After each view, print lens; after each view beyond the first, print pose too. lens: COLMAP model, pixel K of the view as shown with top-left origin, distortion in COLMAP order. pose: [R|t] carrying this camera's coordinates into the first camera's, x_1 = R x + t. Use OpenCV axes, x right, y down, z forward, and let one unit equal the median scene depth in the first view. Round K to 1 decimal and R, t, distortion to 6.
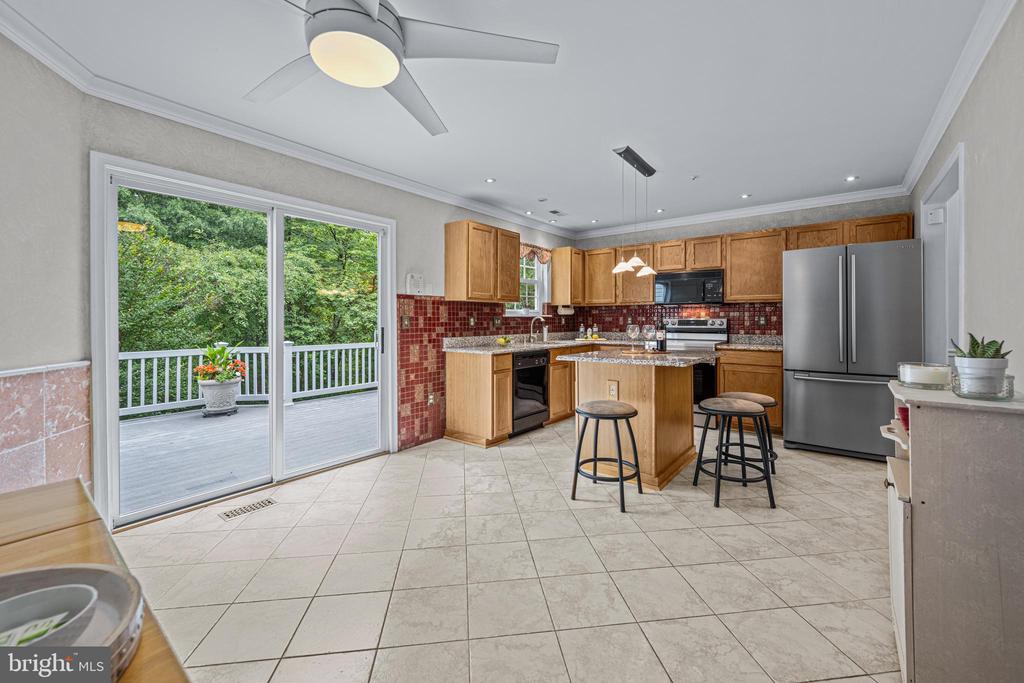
lens RADIAL K [[416.2, 0, 515.8], [0, 416.2, 323.2], [0, 0, 1]] dist [0.000015, -0.000039]
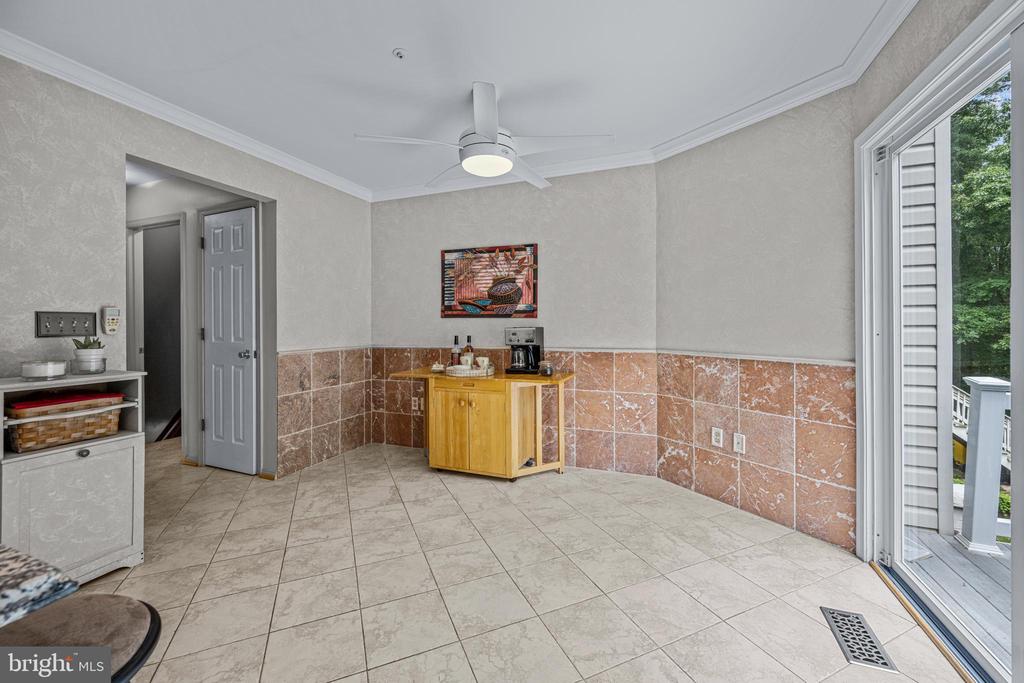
lens RADIAL K [[416.2, 0, 515.8], [0, 416.2, 323.2], [0, 0, 1]] dist [0.000015, -0.000039]
pose [[-0.957989, 0.007064, -0.286720, -0.012455], [0.006306, 0.999974, 0.003568, -0.007930], [0.286737, 0.001610, -0.958008, 1.881839]]
